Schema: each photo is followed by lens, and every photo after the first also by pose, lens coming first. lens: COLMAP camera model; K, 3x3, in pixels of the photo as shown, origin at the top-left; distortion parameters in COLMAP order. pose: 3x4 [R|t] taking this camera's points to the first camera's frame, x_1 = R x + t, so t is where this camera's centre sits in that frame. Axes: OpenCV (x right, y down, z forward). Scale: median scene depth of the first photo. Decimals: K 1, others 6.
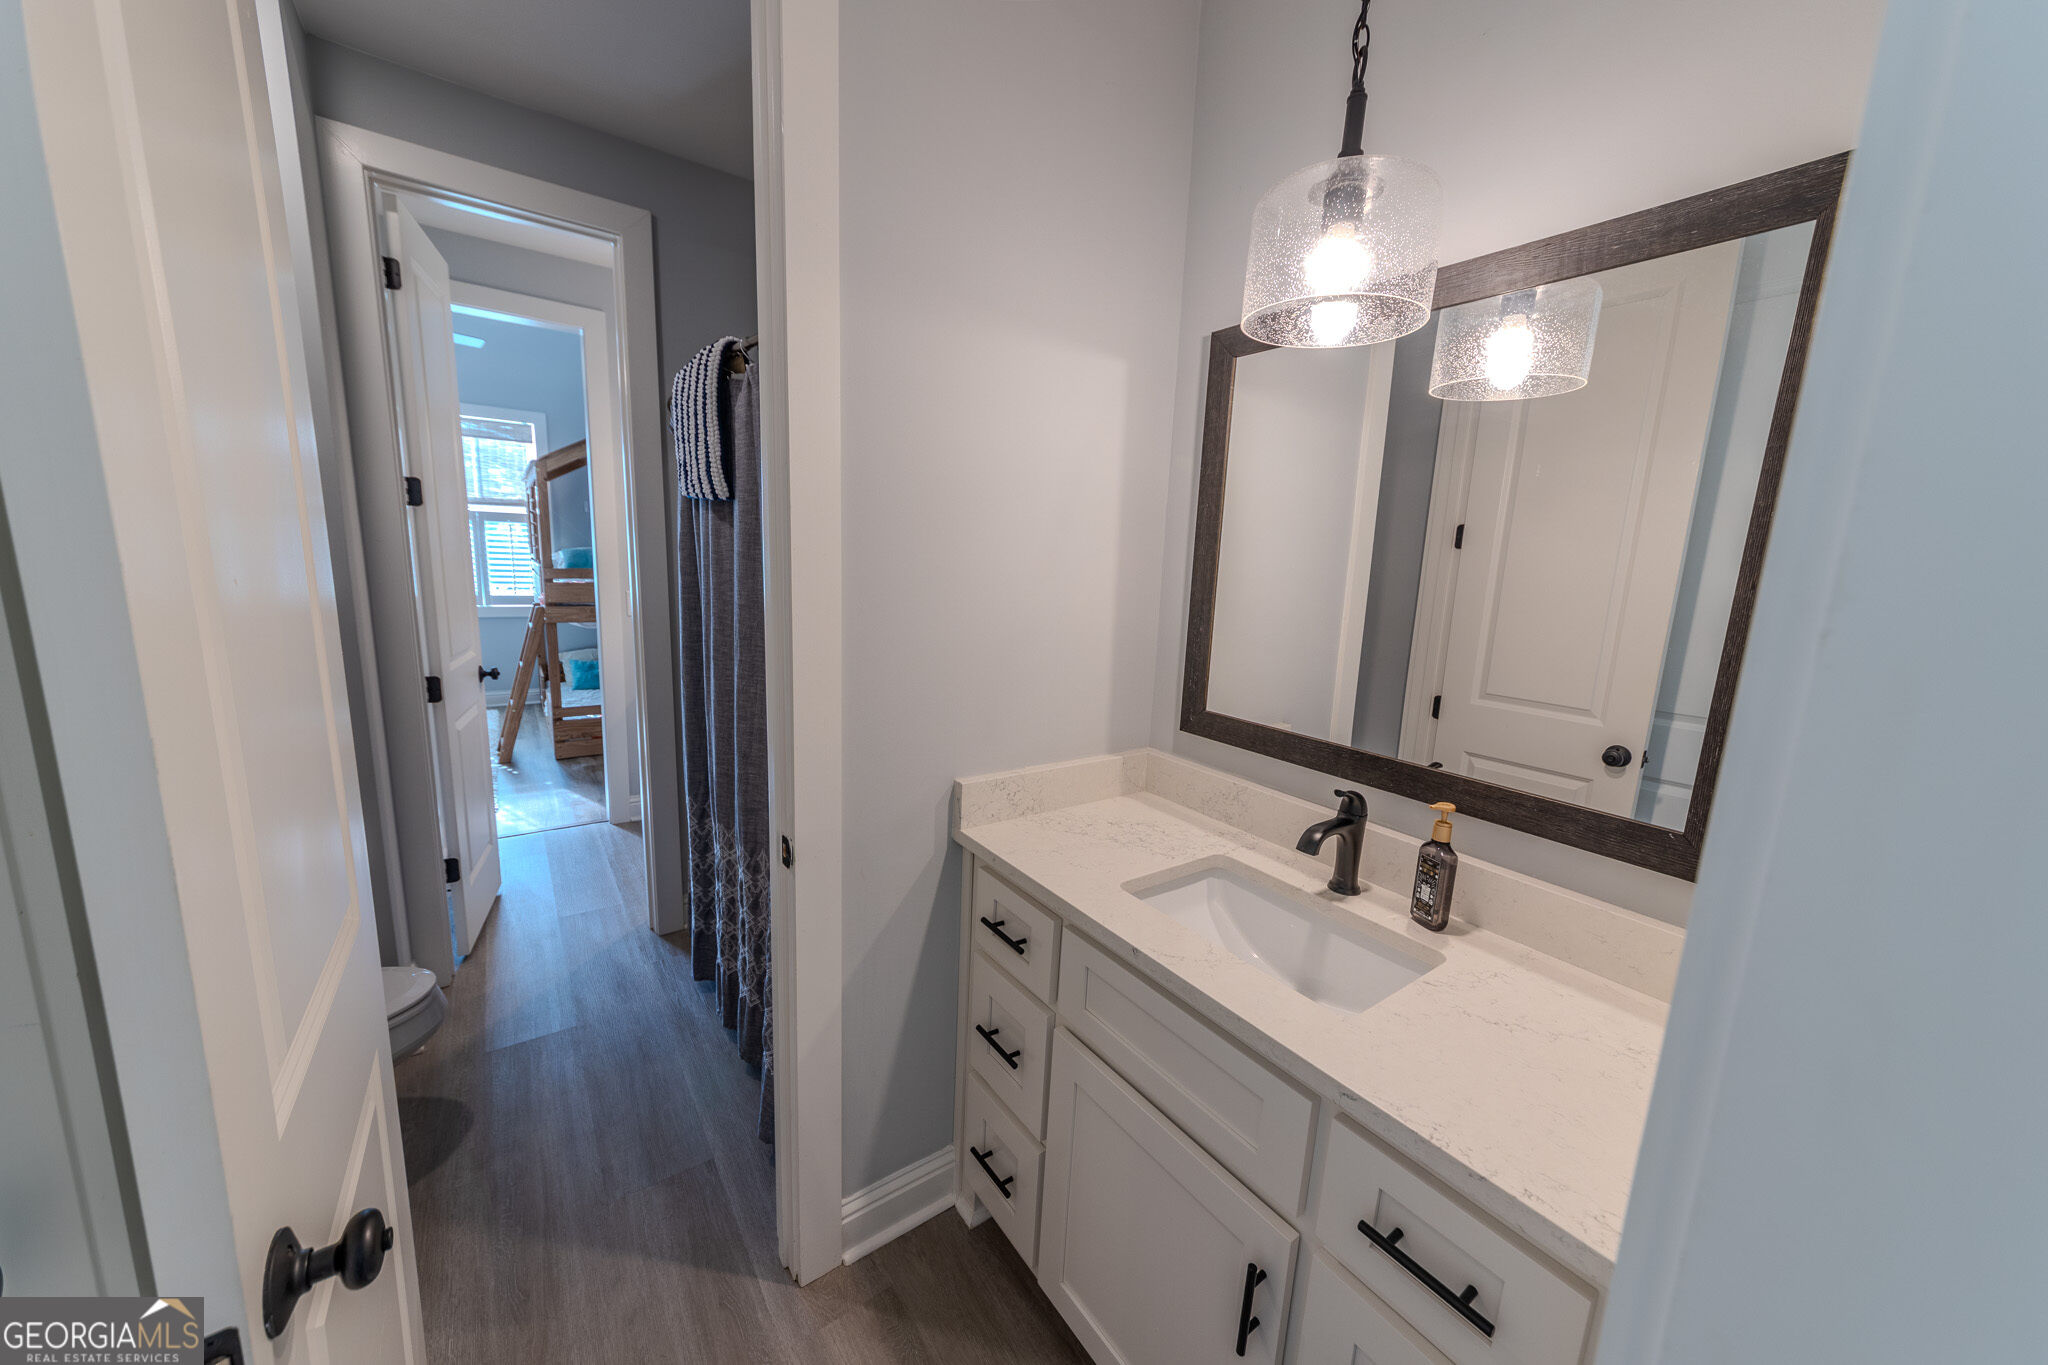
lens RADIAL K [[718.1, 0, 1041.3], [0, 718.1, 684.9], [0, 0, 1]] dist [0.002467, 0.000020]
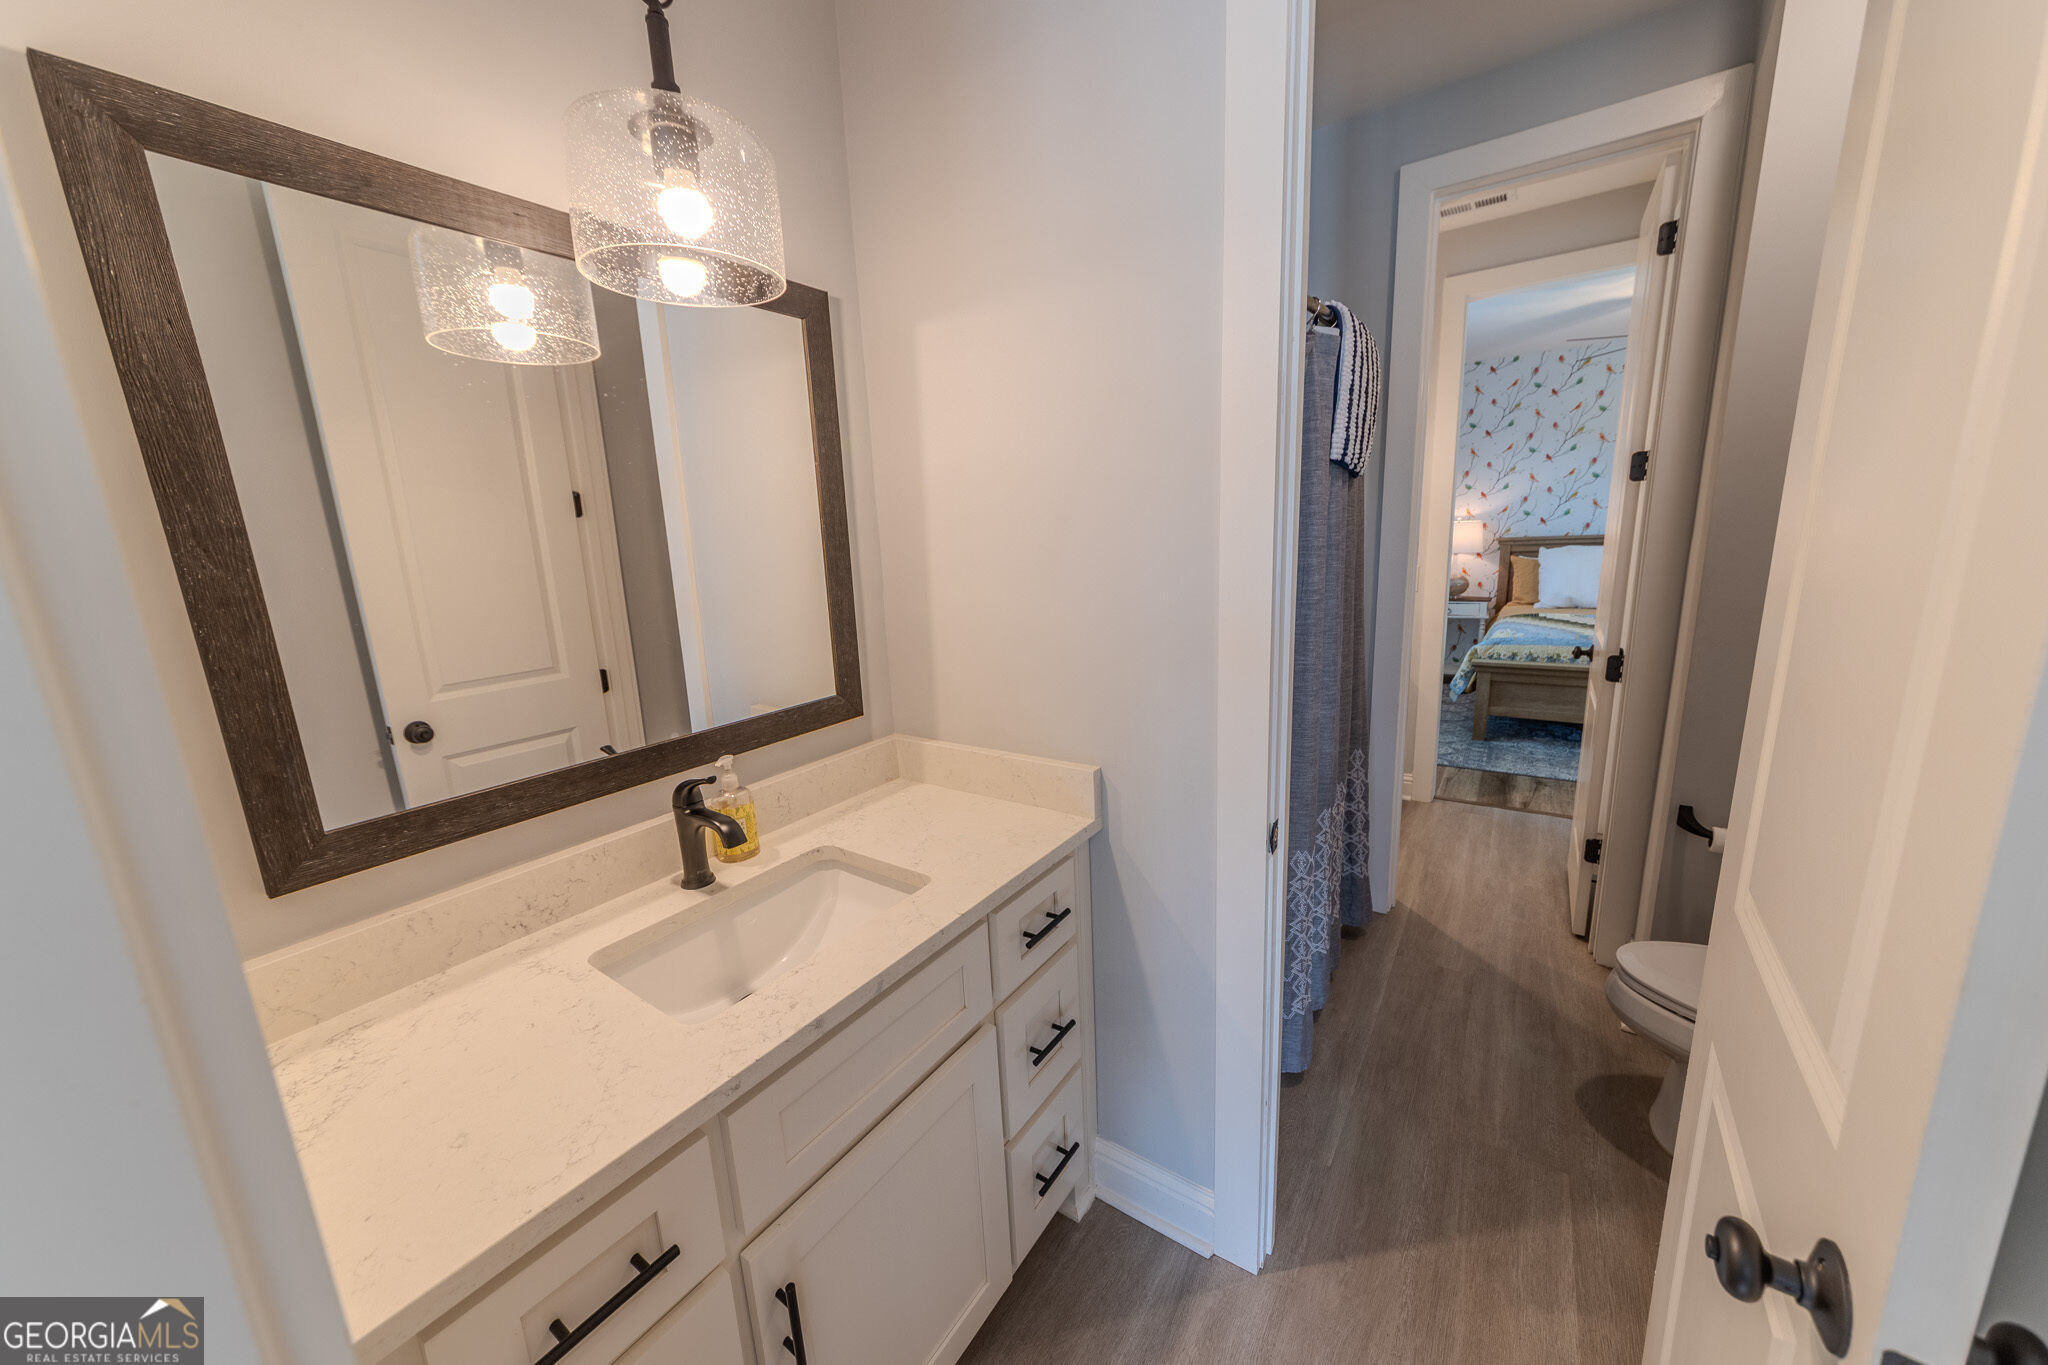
lens RADIAL K [[718.1, 0, 1038.3], [0, 718.1, 664.4], [0, 0, 1]] dist [0.002467, 0.000020]
pose [[-0.327839, -0.221783, 0.918332, -0.624497], [0.181864, 0.939057, 0.291713, -0.212124], [-0.927064, 0.262647, -0.267525, 0.837096]]
